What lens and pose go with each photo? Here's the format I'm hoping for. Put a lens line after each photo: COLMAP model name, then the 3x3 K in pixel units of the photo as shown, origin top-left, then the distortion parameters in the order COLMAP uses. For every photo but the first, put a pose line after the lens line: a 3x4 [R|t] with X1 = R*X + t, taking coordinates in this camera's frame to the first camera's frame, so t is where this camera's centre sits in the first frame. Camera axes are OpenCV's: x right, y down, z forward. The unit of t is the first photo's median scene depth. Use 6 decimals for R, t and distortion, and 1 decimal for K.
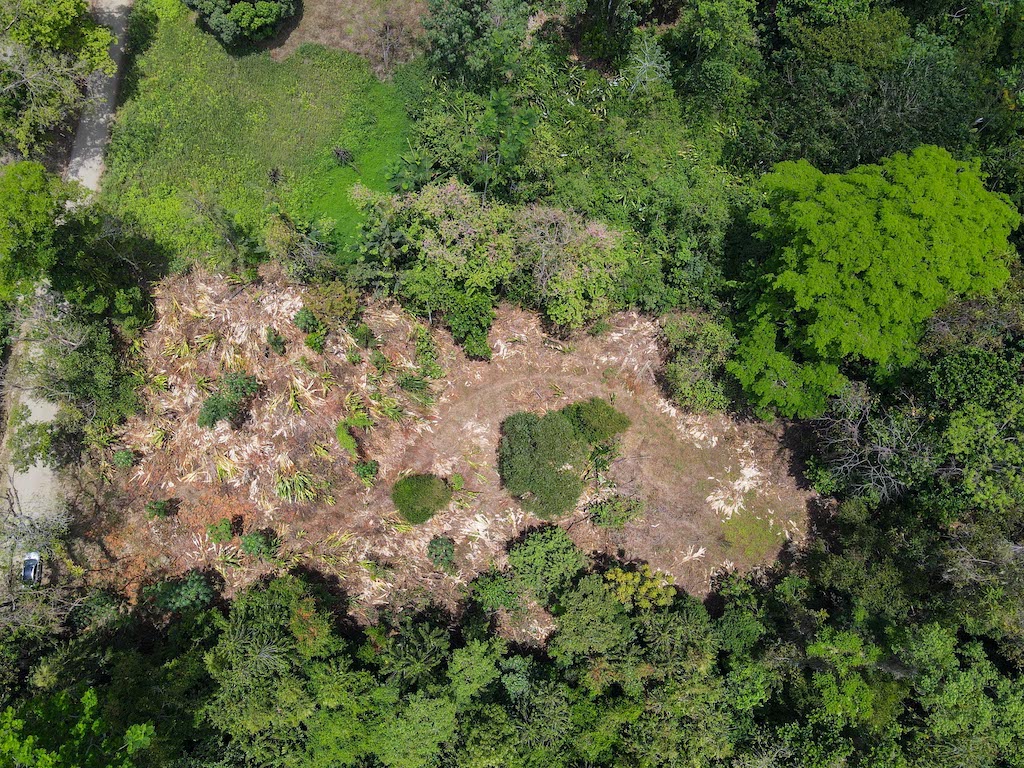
lens RADIAL K [[777.1, 0, 513.9], [0, 777.1, 380.5], [0, 0, 1]] dist [0.024354, 0.012021]
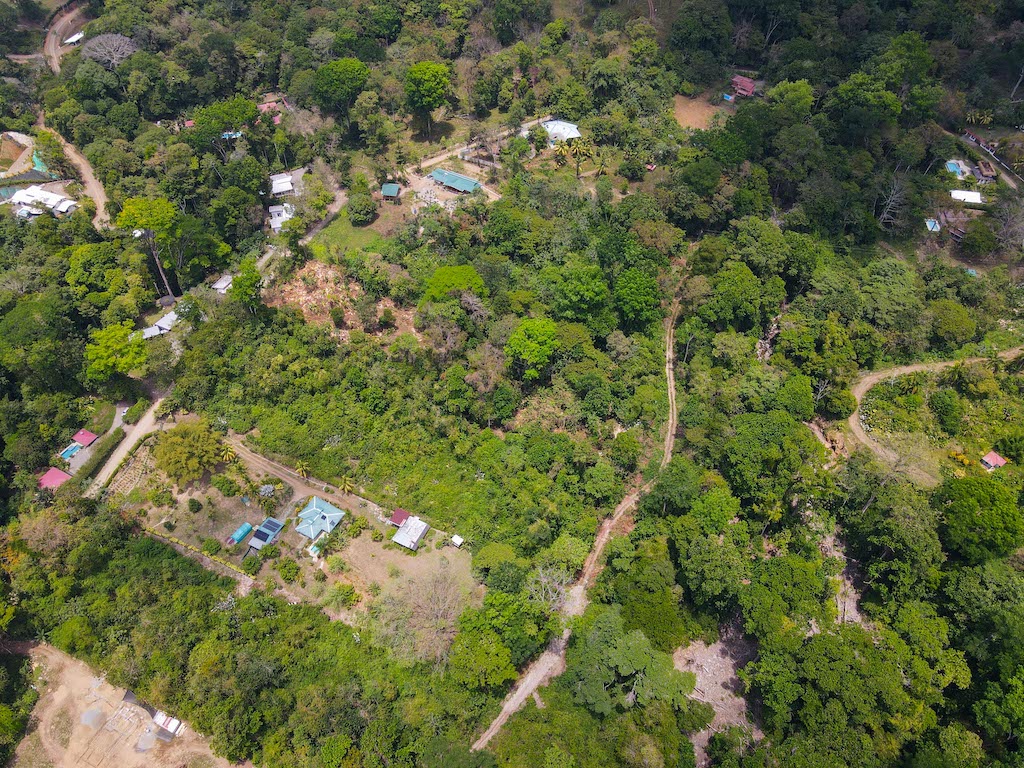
lens RADIAL K [[777.1, 0, 513.9], [0, 777.1, 380.5], [0, 0, 1]] dist [0.024354, 0.012021]
pose [[0.920447, 0.278839, -0.273908, 1.758220], [-0.372328, 0.838747, -0.397334, 1.563655], [0.118947, 0.467709, 0.875843, -2.068855]]
